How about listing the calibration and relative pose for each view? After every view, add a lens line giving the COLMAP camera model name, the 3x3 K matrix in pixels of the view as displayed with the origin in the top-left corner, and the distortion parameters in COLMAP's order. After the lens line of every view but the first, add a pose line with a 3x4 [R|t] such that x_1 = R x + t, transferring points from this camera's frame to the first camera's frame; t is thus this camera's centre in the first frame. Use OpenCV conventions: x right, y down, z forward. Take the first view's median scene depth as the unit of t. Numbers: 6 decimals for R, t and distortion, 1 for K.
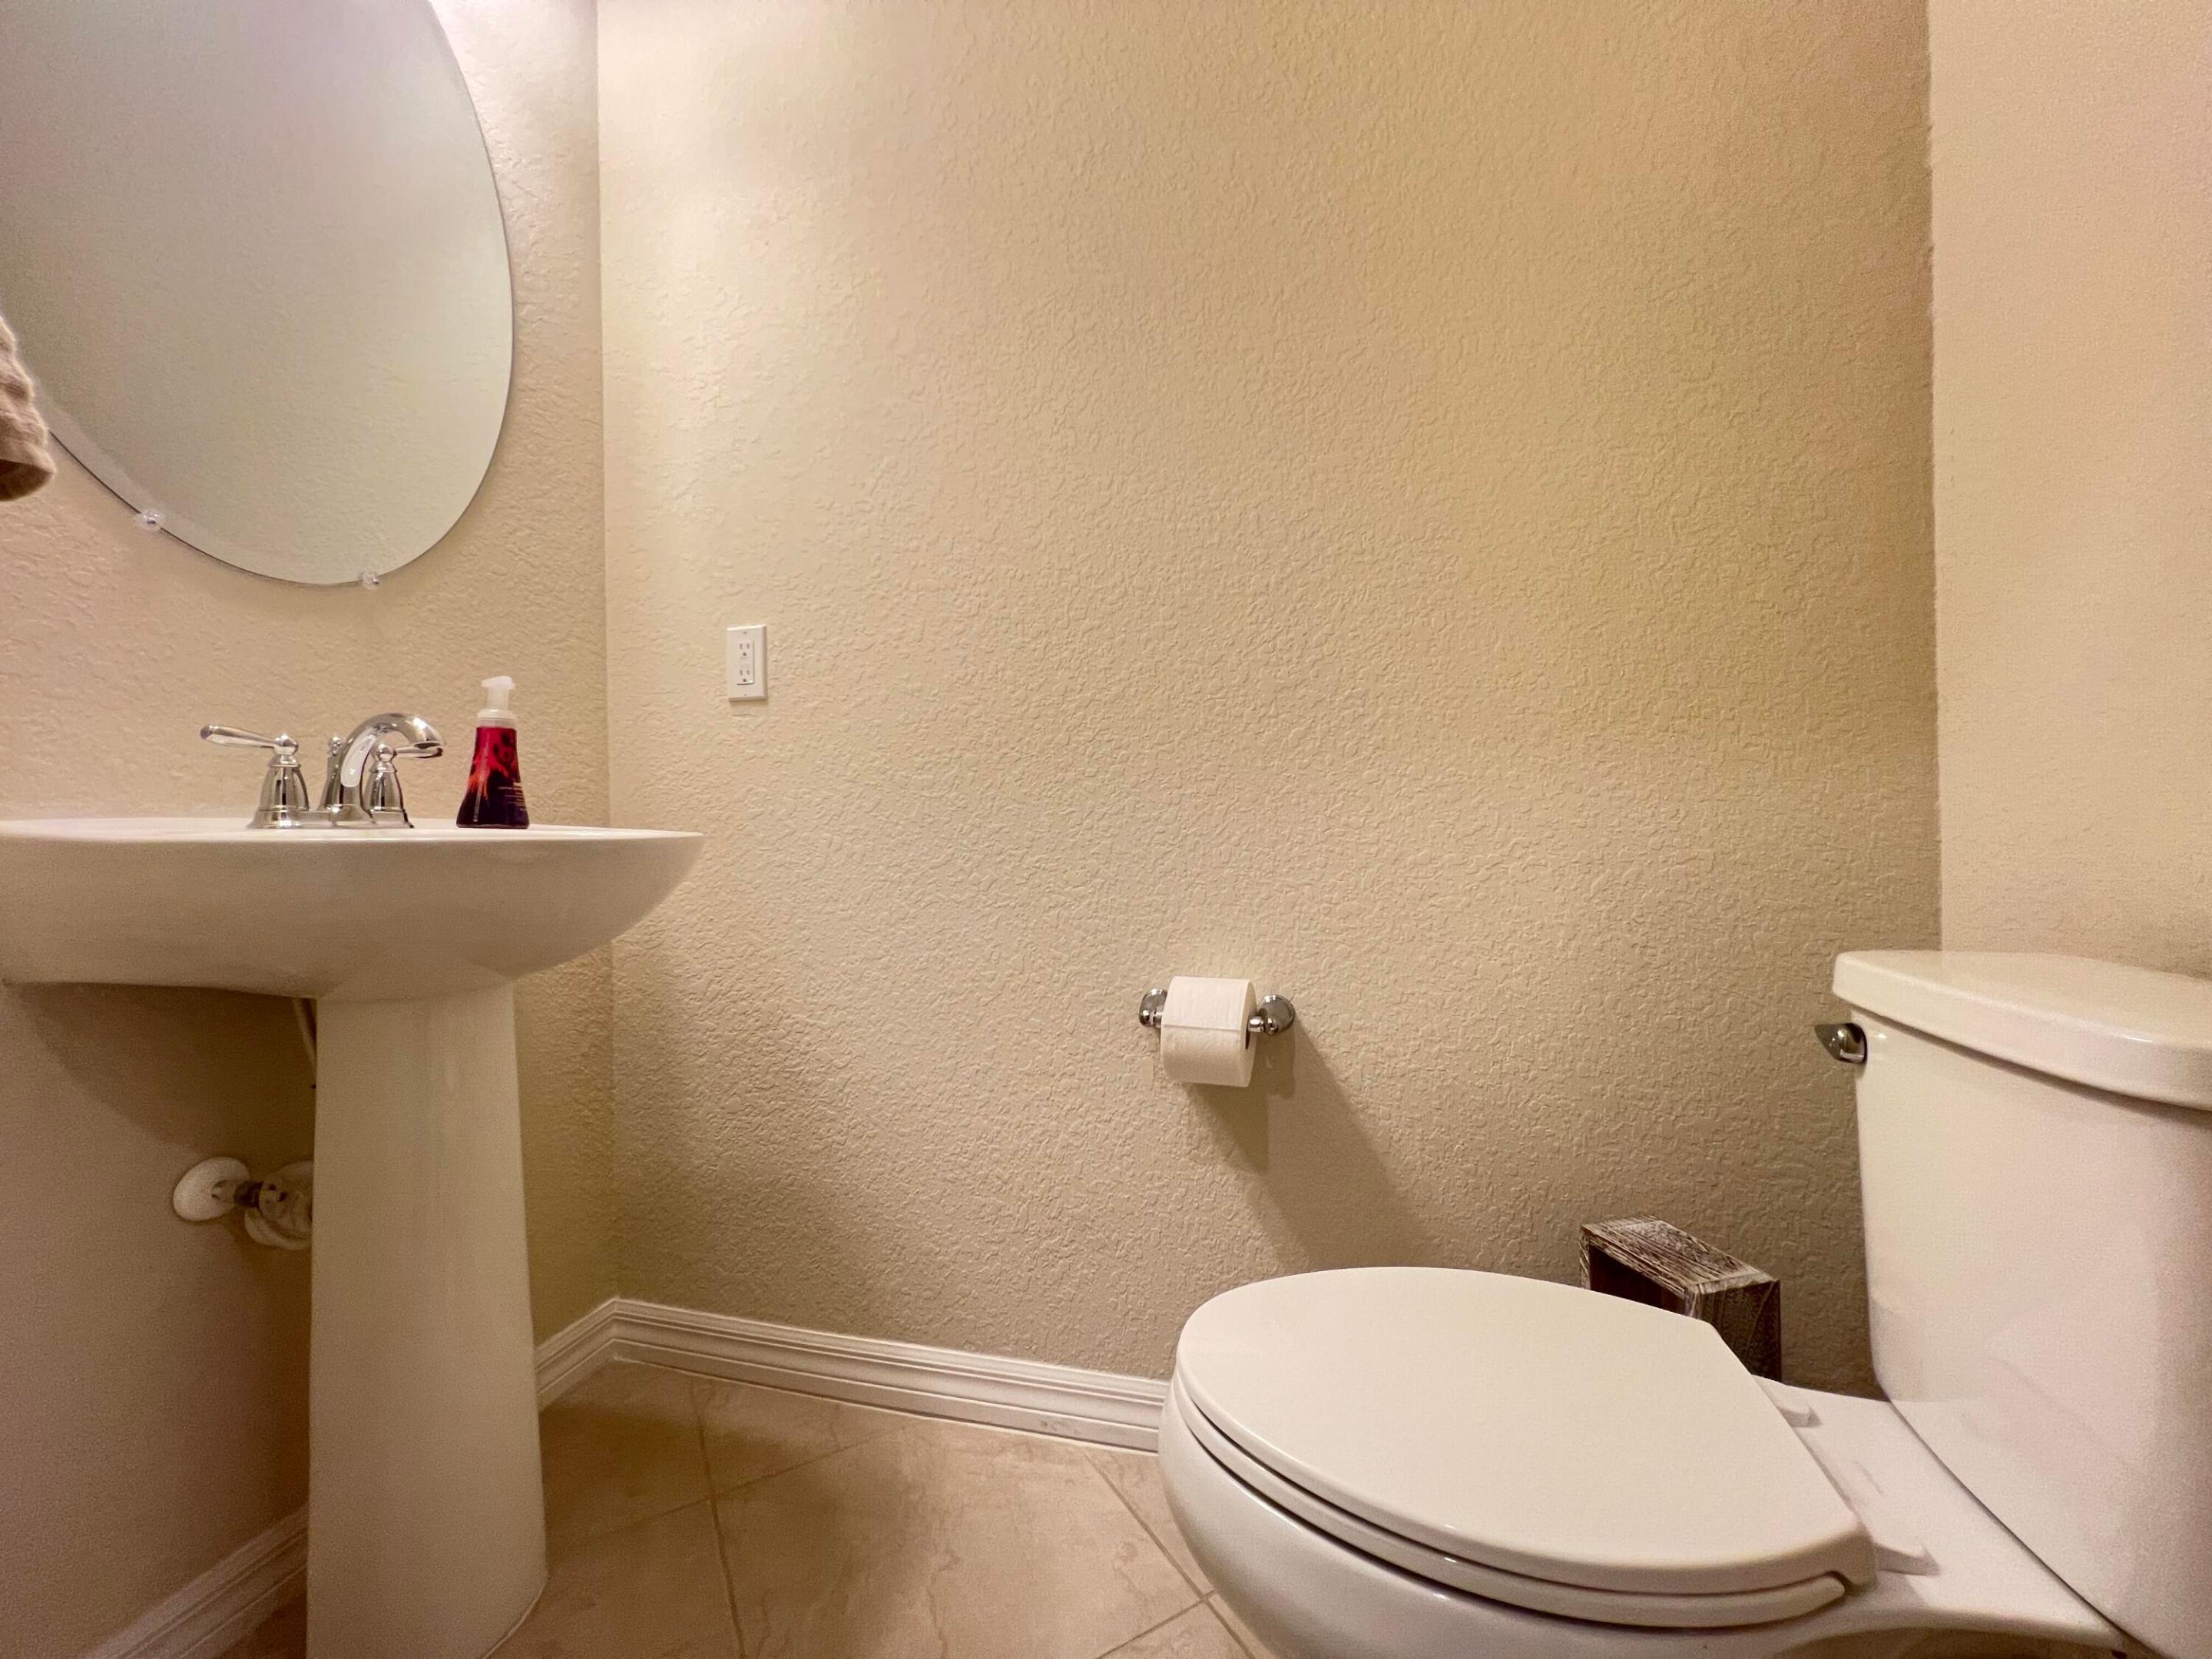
lens RADIAL K [[887.2, 0, 1098.6], [0, 887.2, 830.2], [0, 0, 1]] dist [-0.001157, 0.000440]
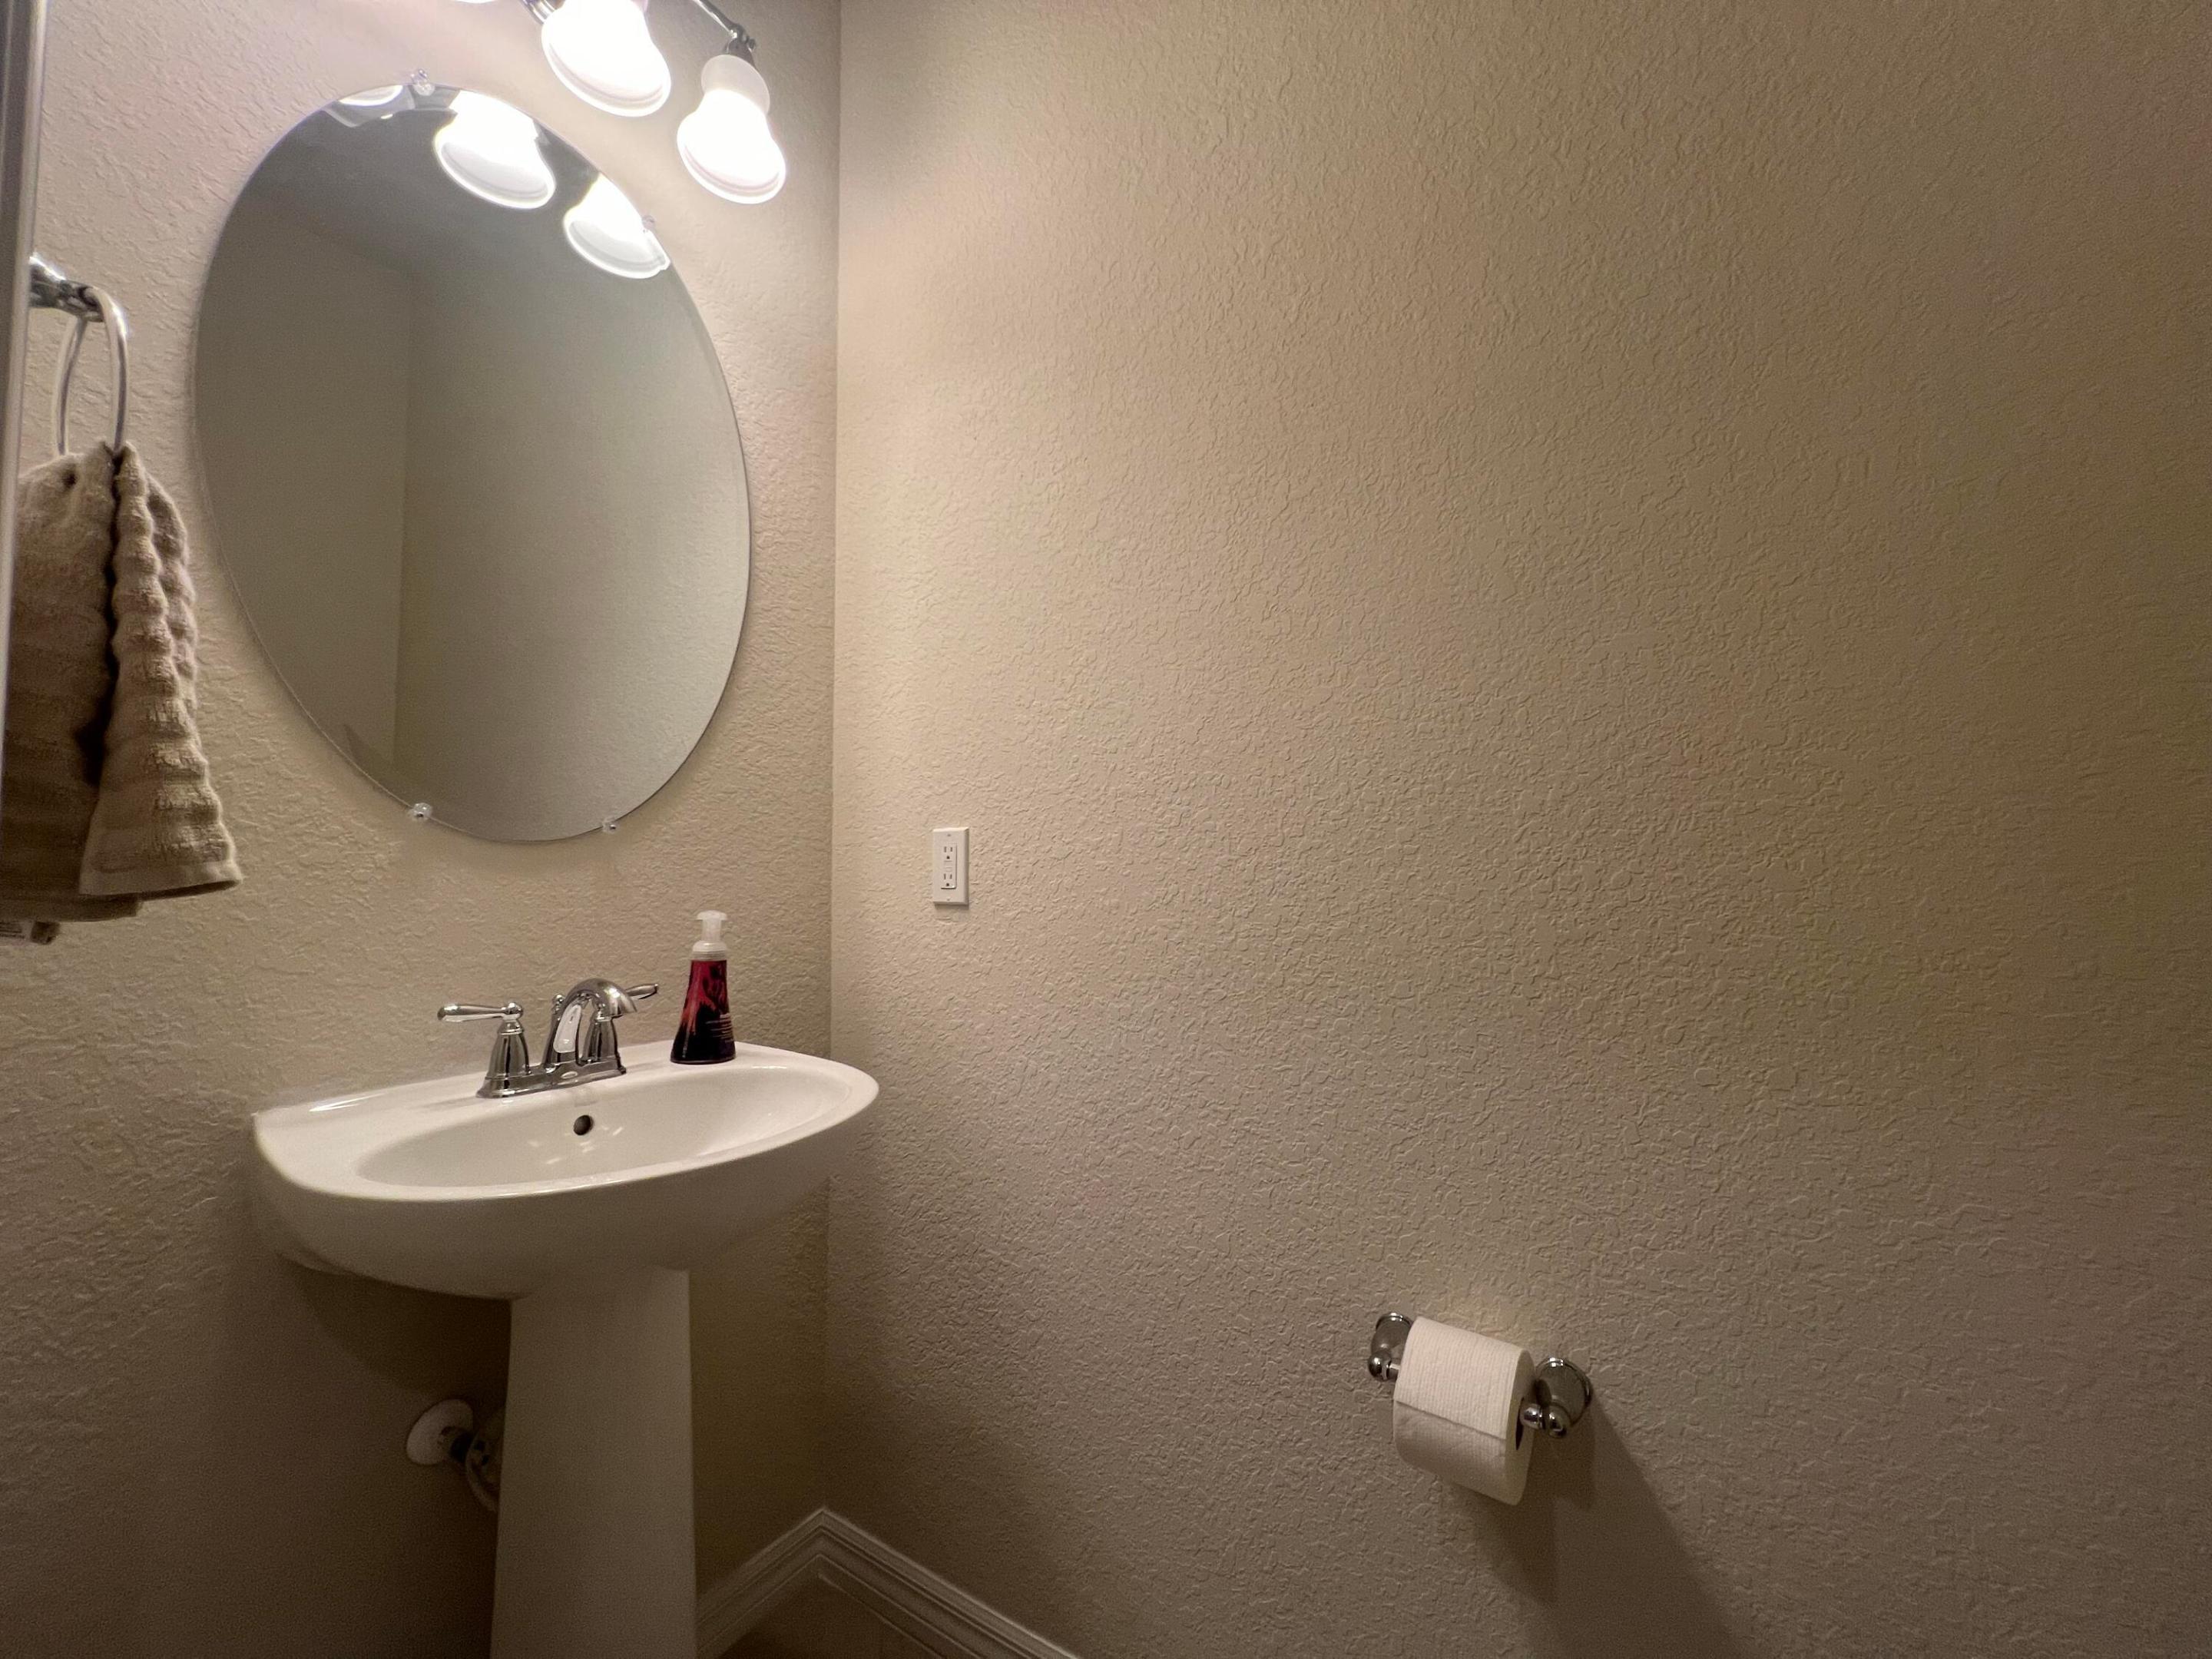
lens RADIAL K [[887.2, 0, 1098.6], [0, 887.2, 830.2], [0, 0, 1]] dist [-0.001157, 0.000440]
pose [[0.950351, -0.007938, -0.311079, 0.061521], [-0.008779, 0.998593, -0.052301, -0.197684], [0.311057, 0.052435, 0.948944, 0.149724]]
